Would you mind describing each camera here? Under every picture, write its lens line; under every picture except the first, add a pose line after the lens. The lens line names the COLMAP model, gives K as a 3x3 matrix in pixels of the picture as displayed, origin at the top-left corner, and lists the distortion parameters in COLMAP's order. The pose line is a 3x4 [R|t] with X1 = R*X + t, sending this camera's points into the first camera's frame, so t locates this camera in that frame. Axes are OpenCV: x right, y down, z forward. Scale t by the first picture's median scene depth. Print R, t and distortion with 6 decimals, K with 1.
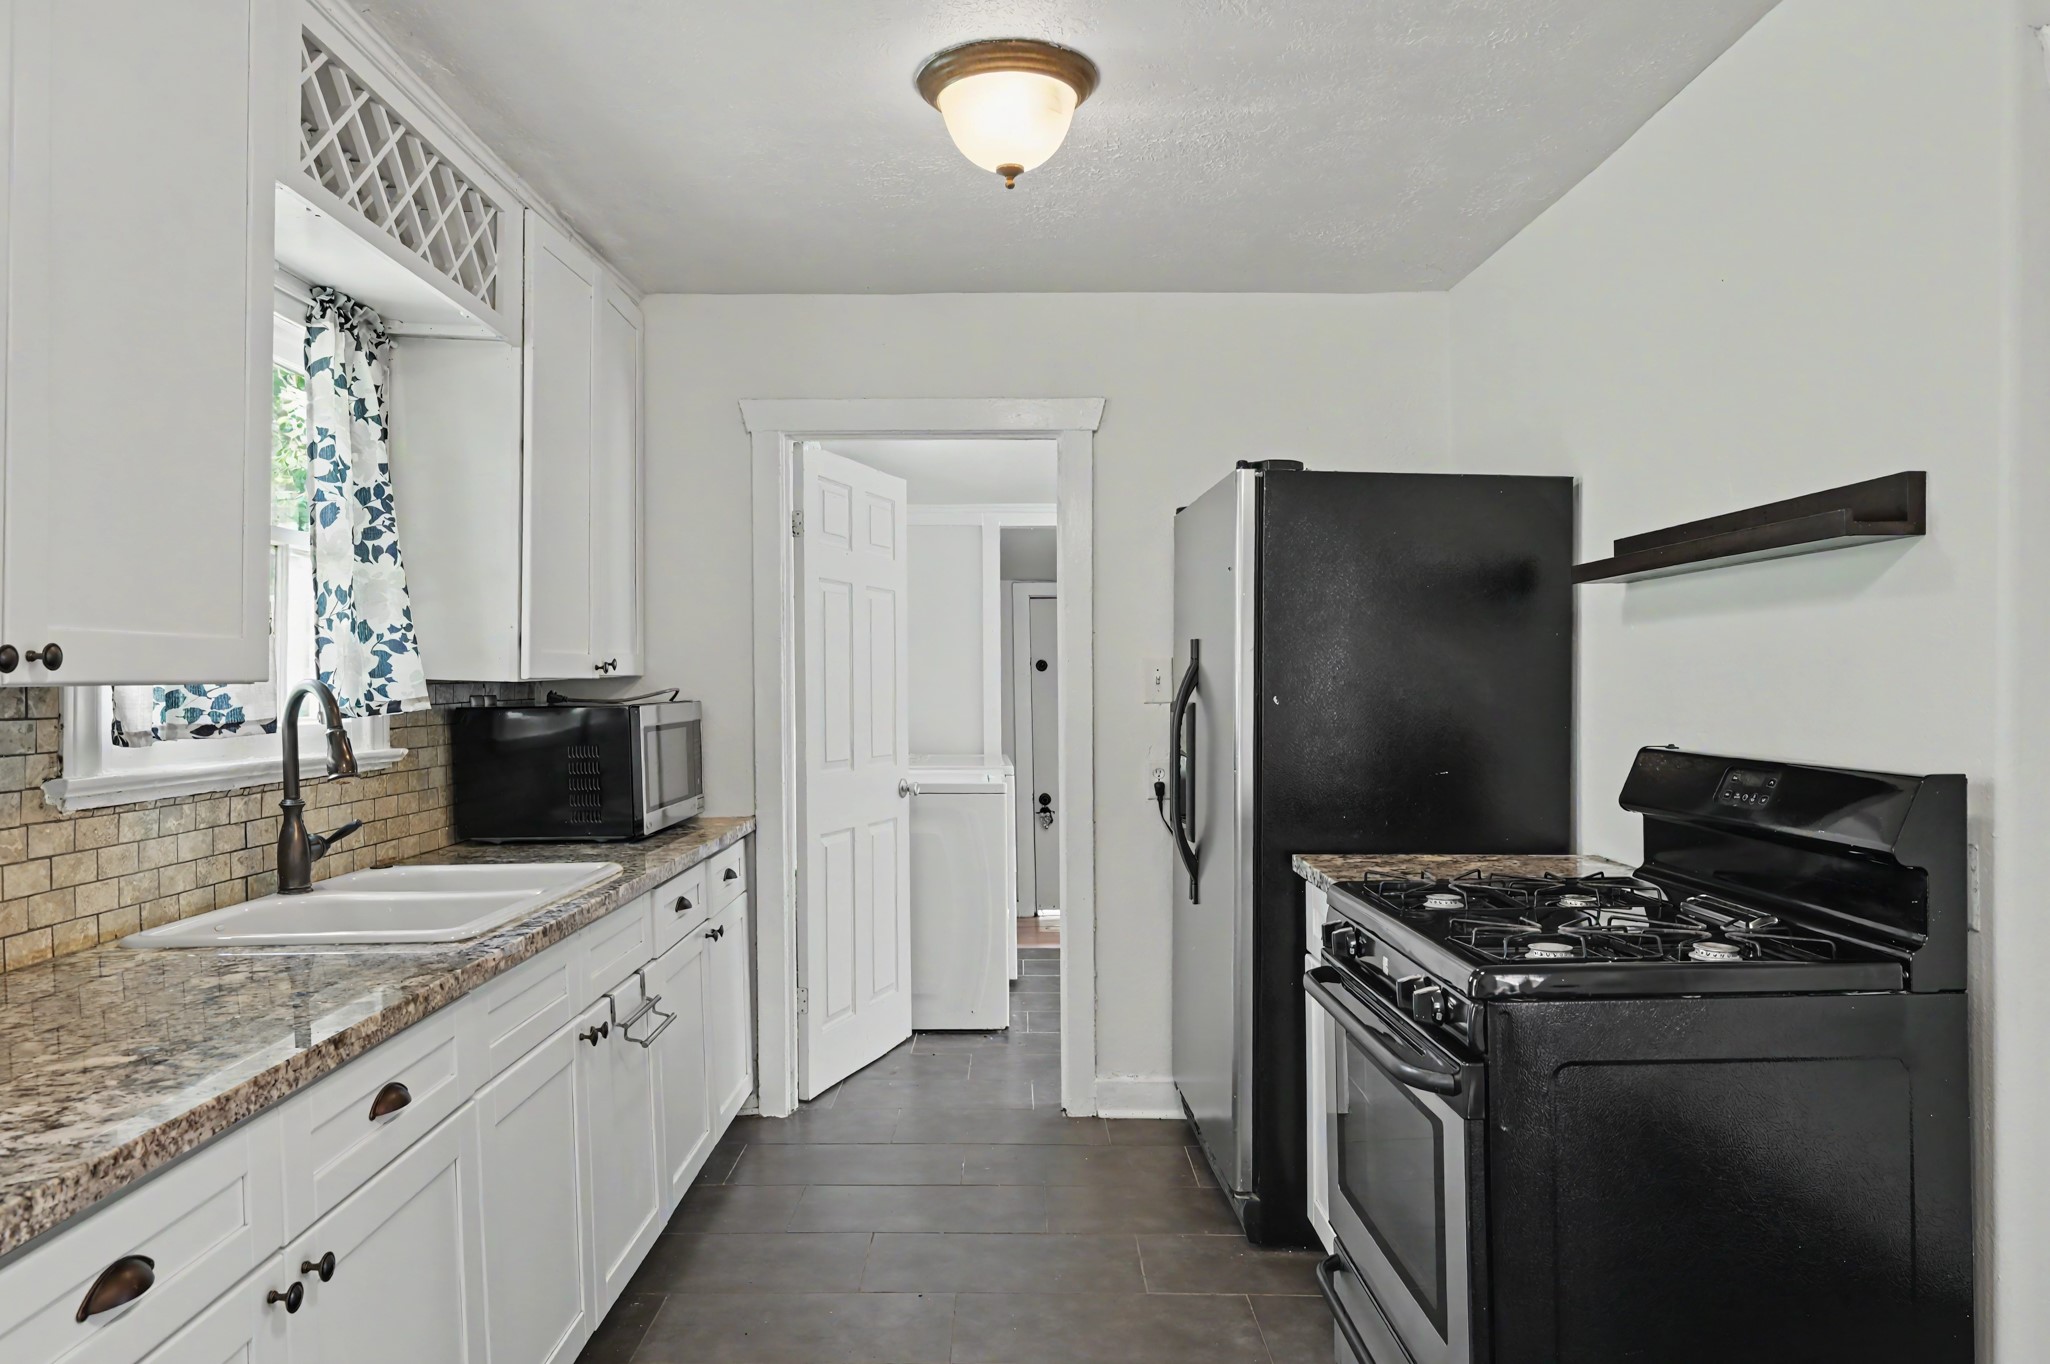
lens RADIAL K [[1343.7, 0, 1026.5], [0, 1343.7, 687.2], [0, 0, 1]] dist [-0.000460, -0.001498]
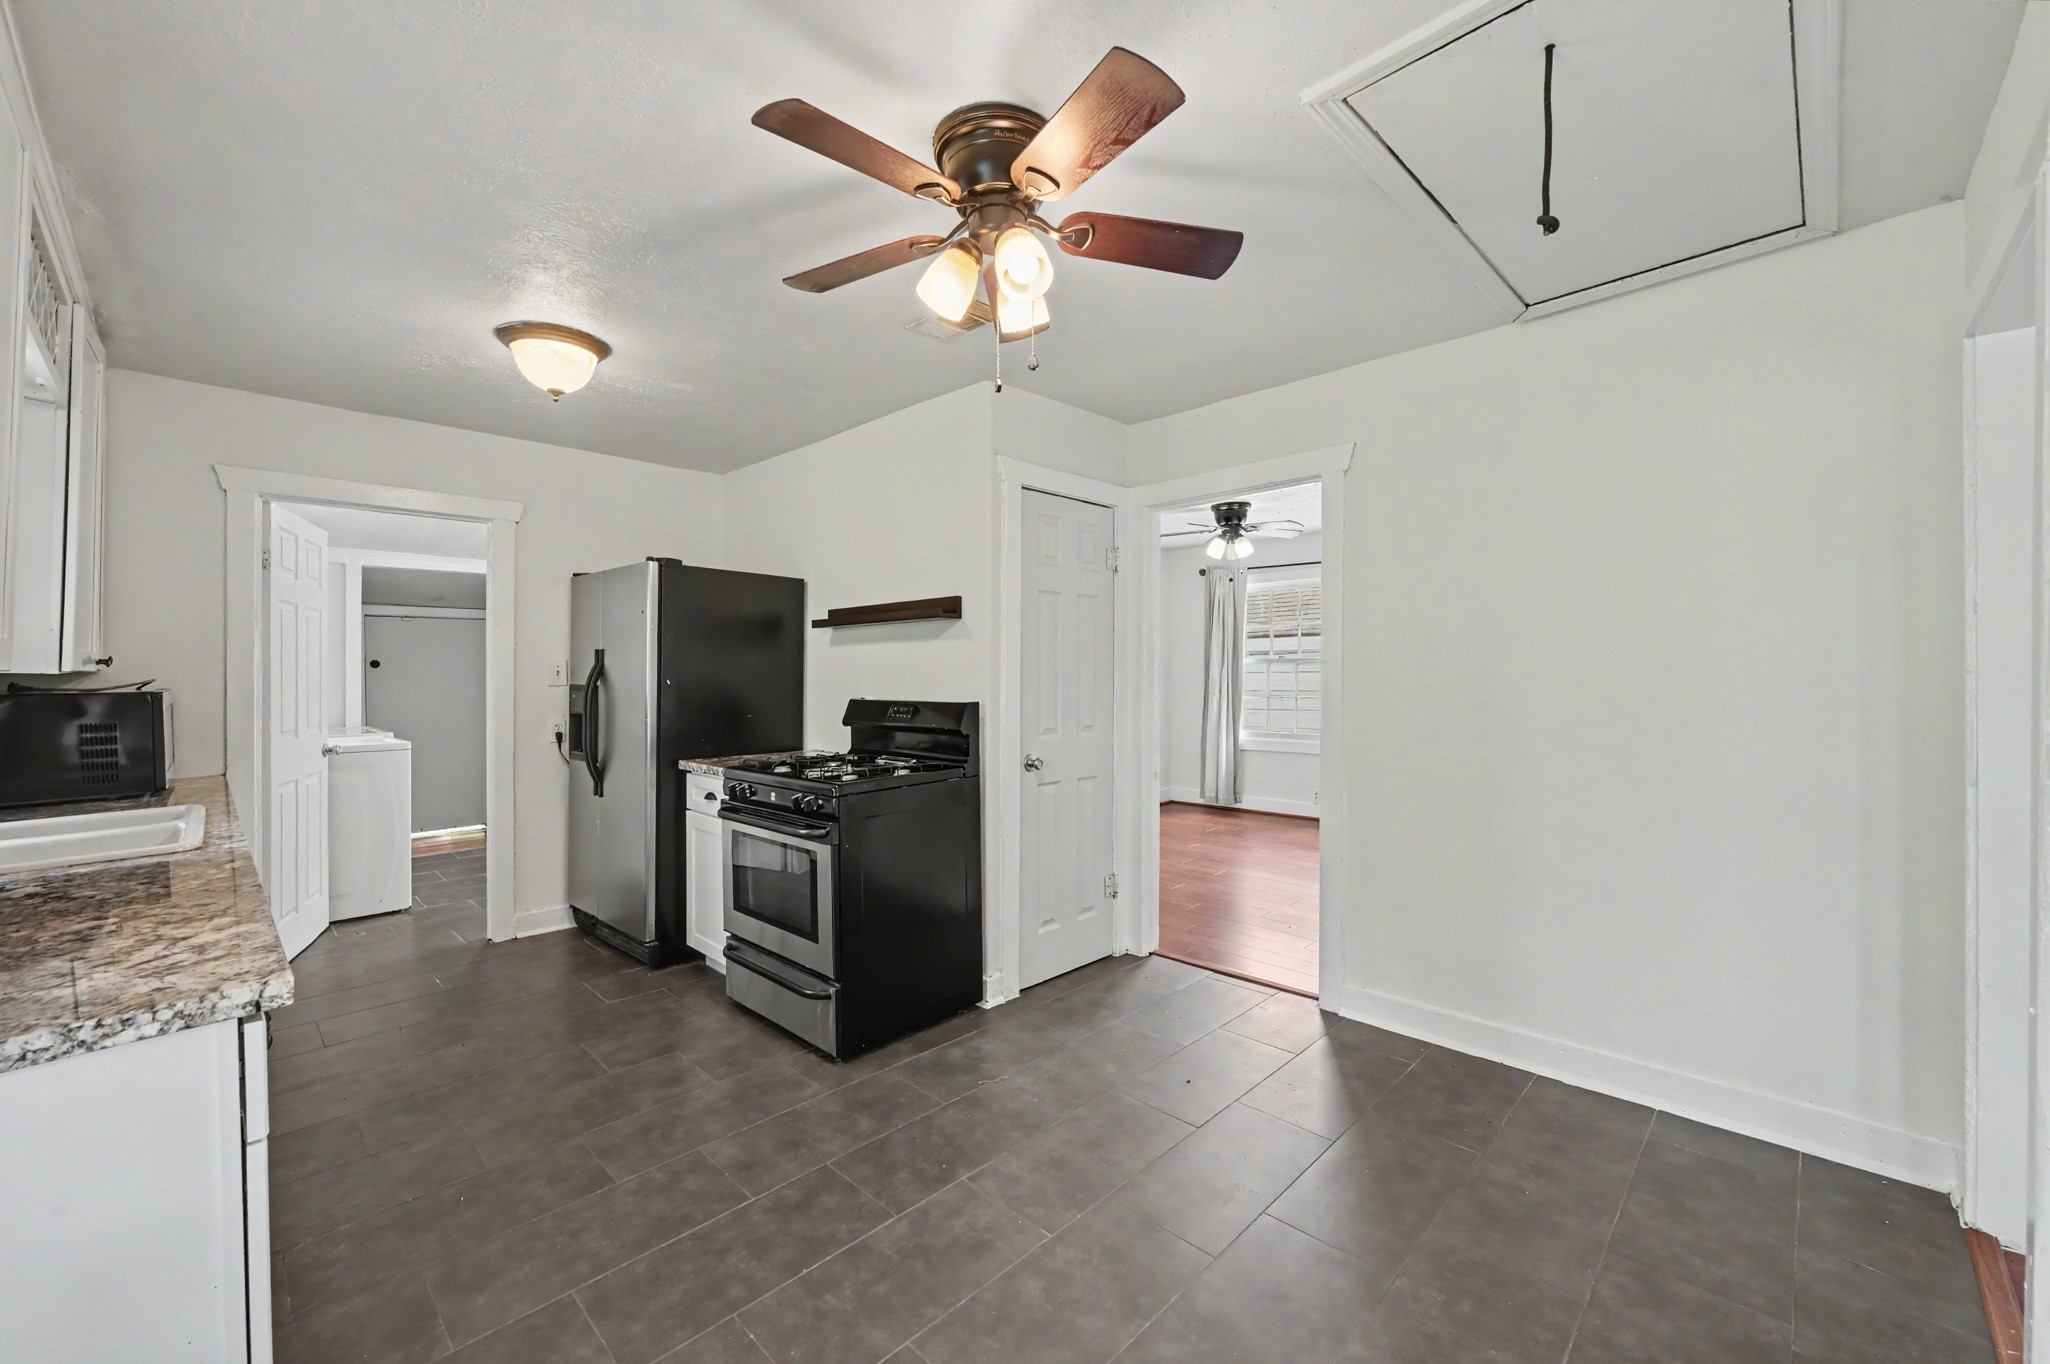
lens RADIAL K [[809.8, 0, 1020.9], [0, 809.8, 672.0], [0, 0, 1]] dist [0.002184, 0.000022]
pose [[0.695478, -0.001170, 0.718546, -0.301208], [0.007638, 0.999954, -0.005764, 0.005866], [-0.718506, 0.009497, 0.695455, -0.179494]]
